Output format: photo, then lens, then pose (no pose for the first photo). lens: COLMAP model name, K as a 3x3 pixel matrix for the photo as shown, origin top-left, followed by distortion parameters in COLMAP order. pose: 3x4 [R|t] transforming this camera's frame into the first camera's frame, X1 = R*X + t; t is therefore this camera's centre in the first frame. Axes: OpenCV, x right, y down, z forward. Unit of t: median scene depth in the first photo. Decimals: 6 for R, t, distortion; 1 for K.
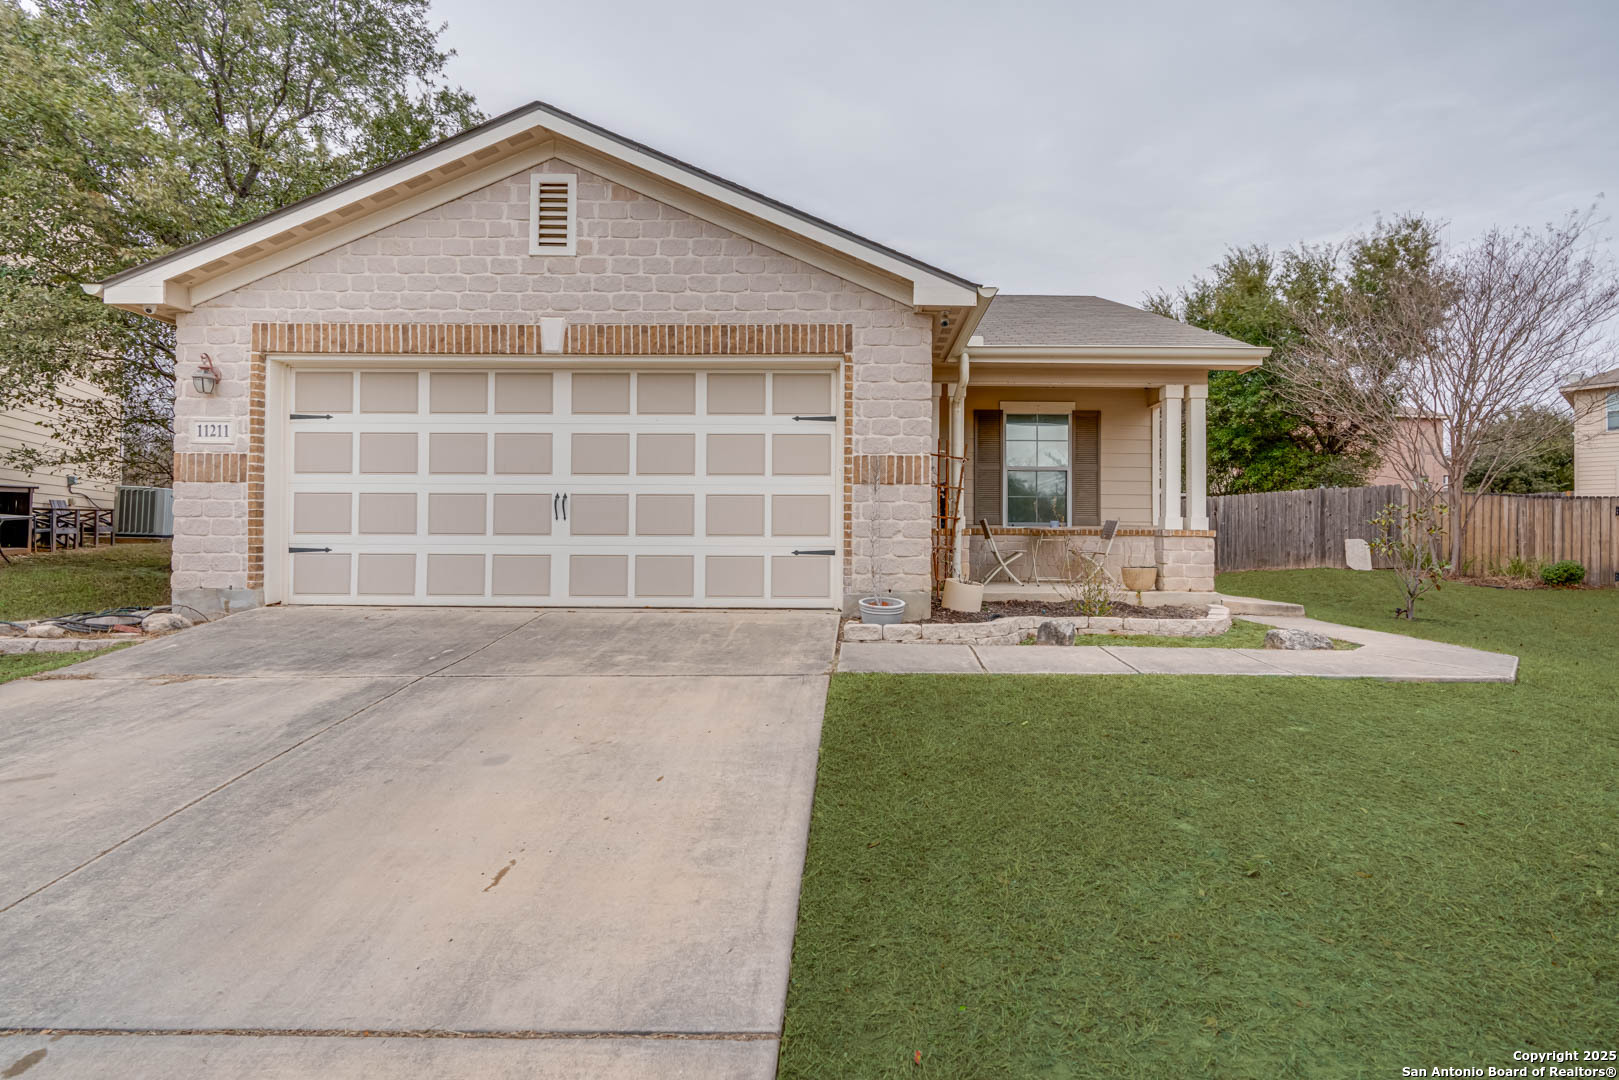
lens RADIAL K [[740.2, 0, 812.1], [0, 740.2, 541.7], [0, 0, 1]] dist [-0.010347, 0.003686]
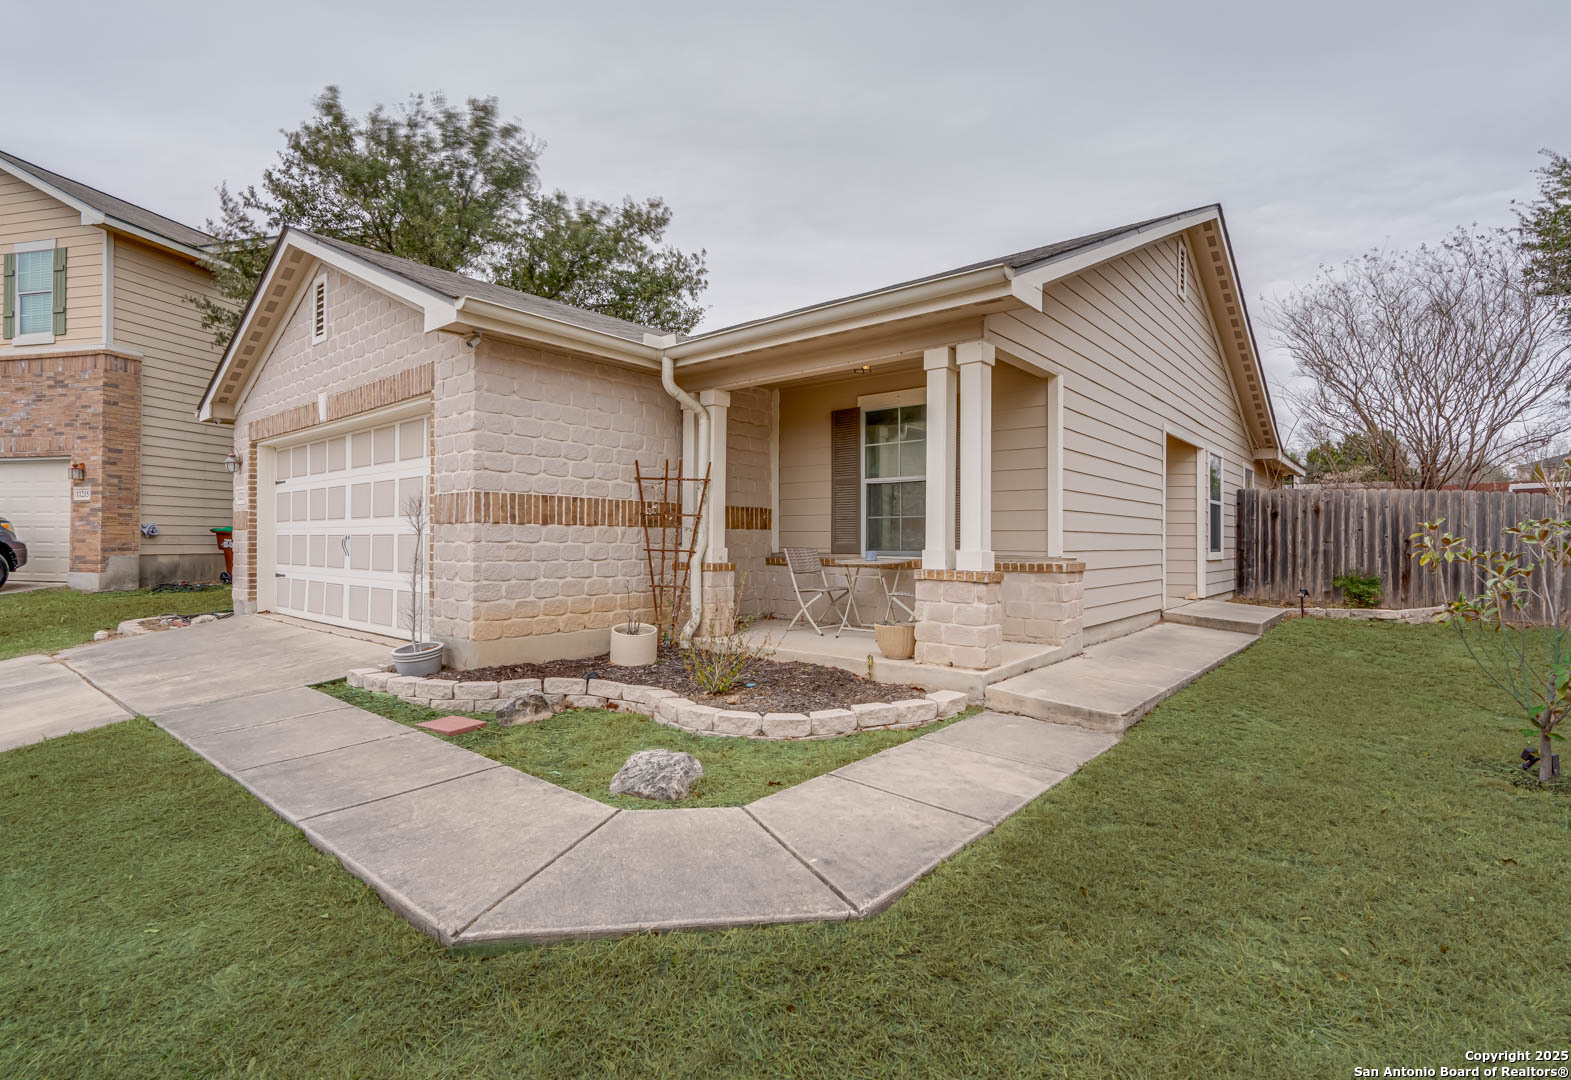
lens RADIAL K [[743.0, 0, 788.1], [0, 743.0, 539.3], [0, 0, 1]] dist [-0.002695, -0.000167]
pose [[0.779467, -0.005449, -0.626420, 1.001249], [0.001671, 0.999977, -0.006619, -0.048709], [0.626441, 0.004113, 0.779458, 0.505919]]
